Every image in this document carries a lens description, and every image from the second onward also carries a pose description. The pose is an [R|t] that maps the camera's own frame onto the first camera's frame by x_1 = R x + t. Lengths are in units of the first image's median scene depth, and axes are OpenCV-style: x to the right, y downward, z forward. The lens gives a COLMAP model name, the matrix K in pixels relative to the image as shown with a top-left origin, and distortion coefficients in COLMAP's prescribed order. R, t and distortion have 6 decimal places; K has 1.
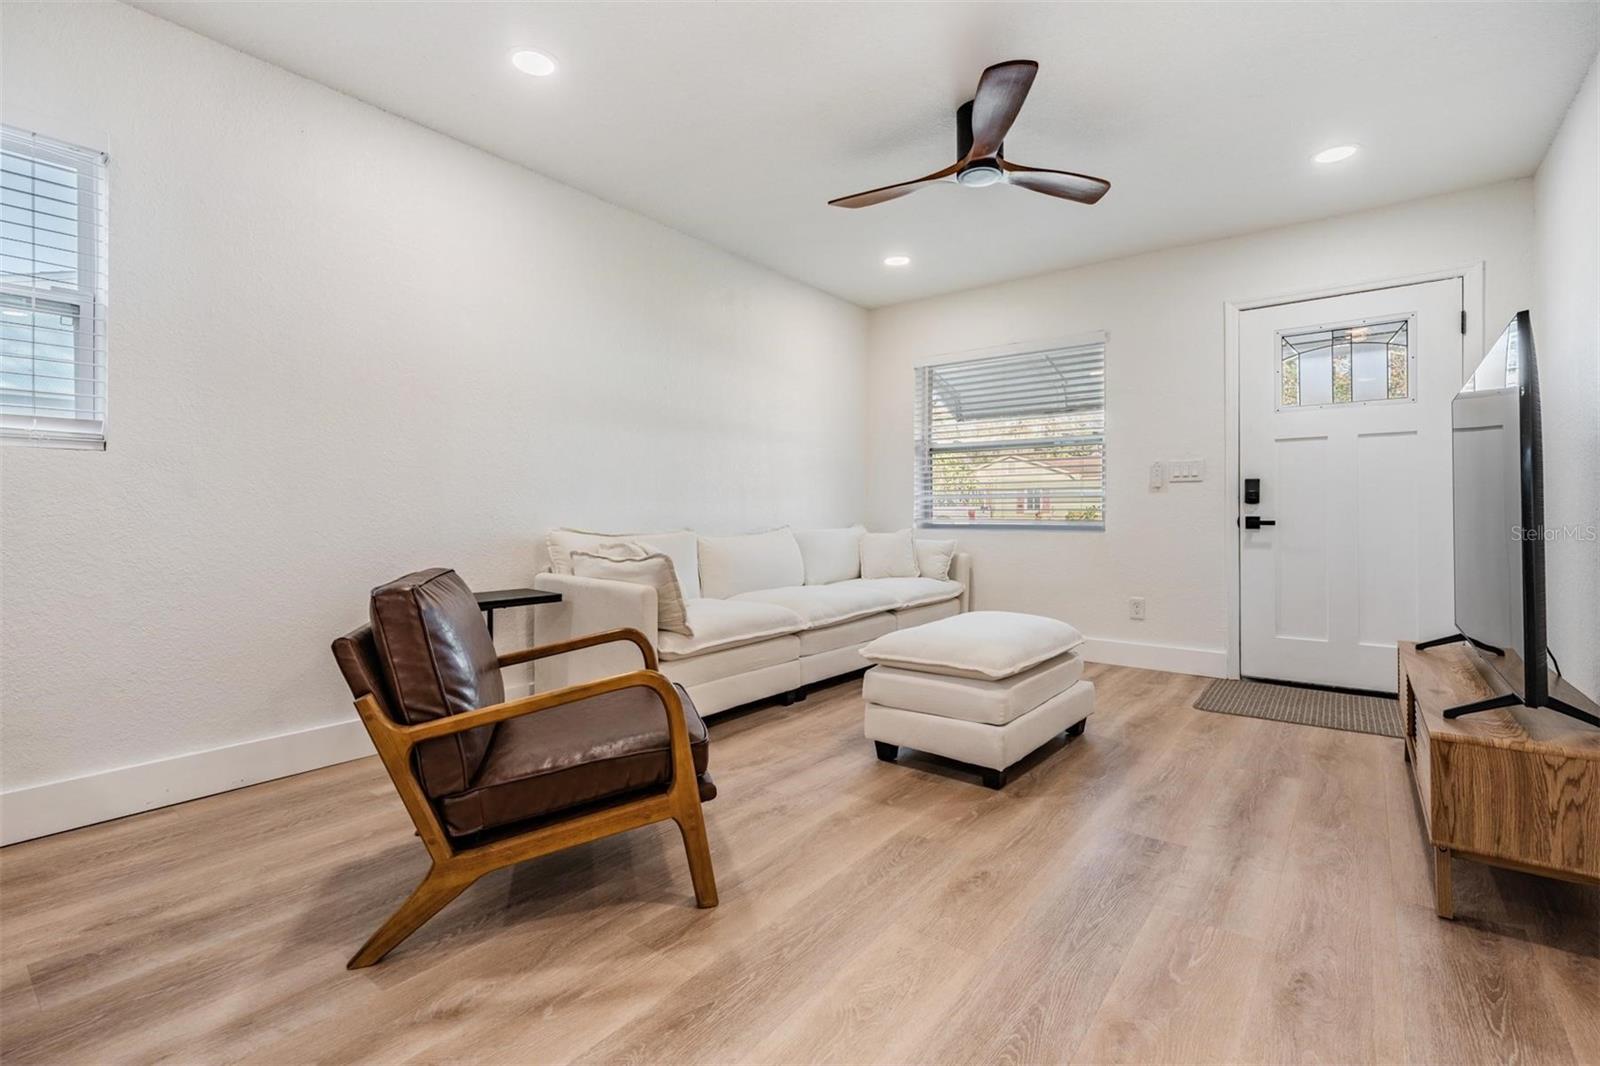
lens RADIAL K [[717.3, 0, 798.2], [0, 717.3, 512.6], [0, 0, 1]] dist [-0.004634, -0.000093]
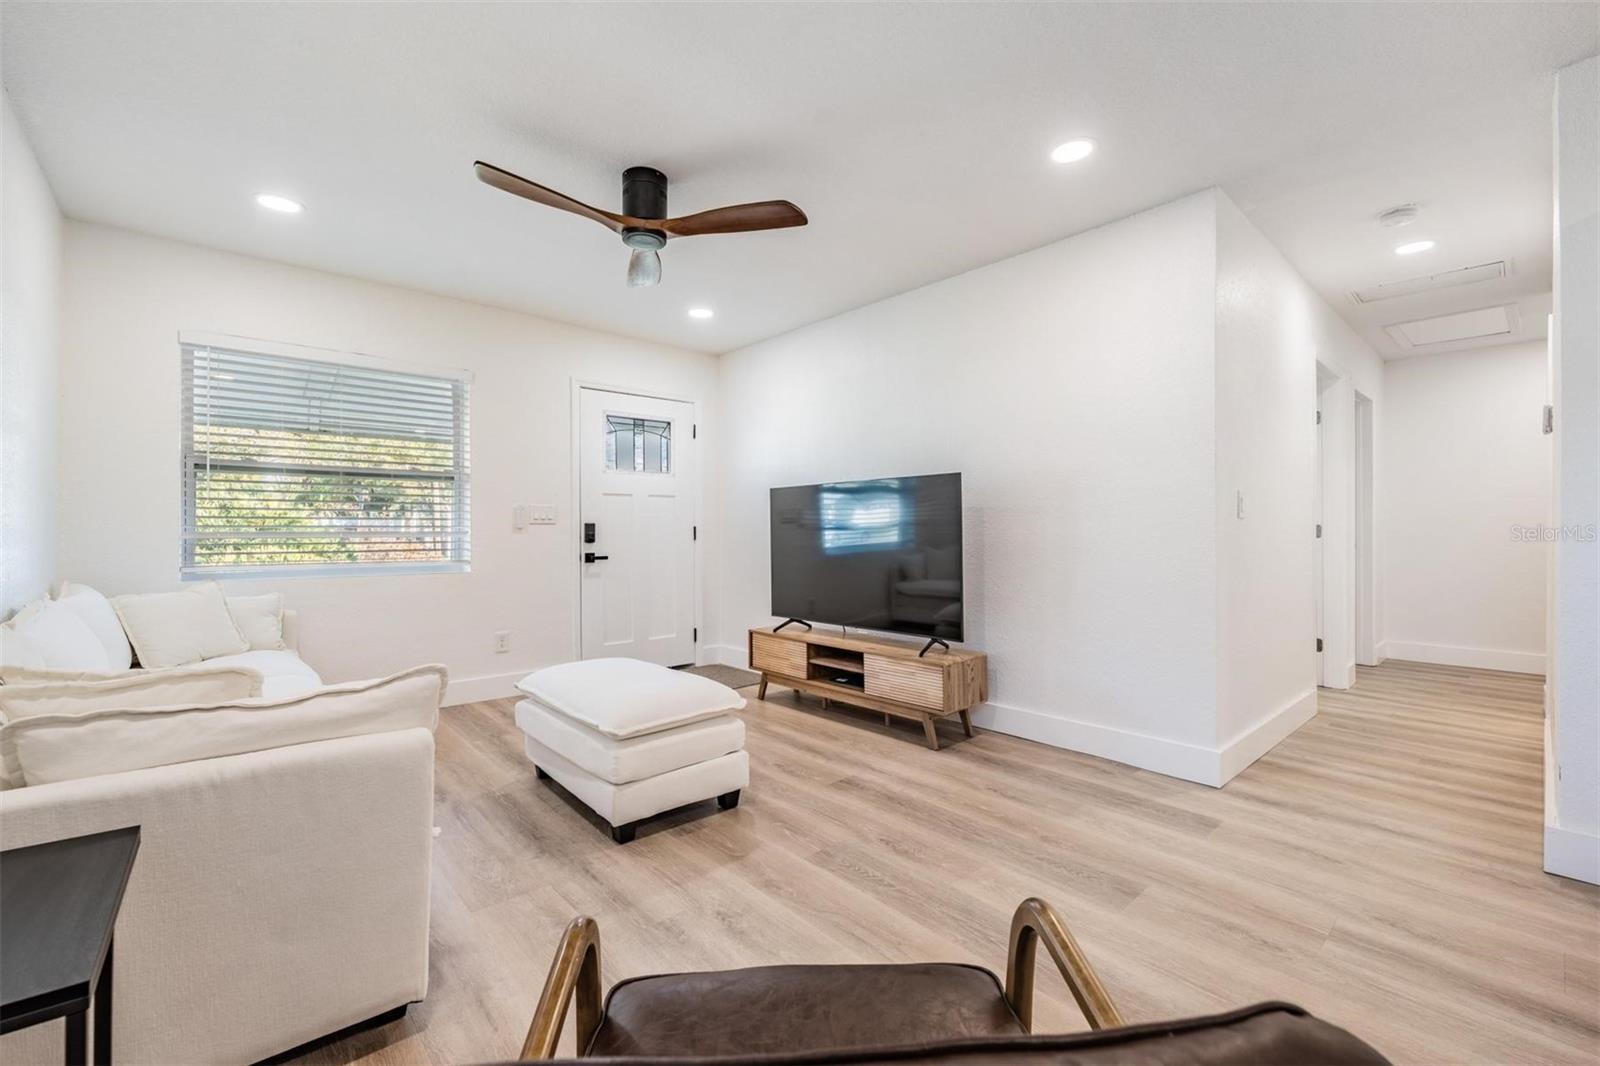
lens RADIAL K [[673.5, 0, 794.3], [0, 673.5, 522.0], [0, 0, 1]] dist [0.001824, -0.002338]
pose [[0.180277, 0.009292, 0.983572, -0.727555], [-0.000223, 0.999956, -0.009406, -0.058671], [-0.983616, 0.001477, 0.180271, 0.663322]]
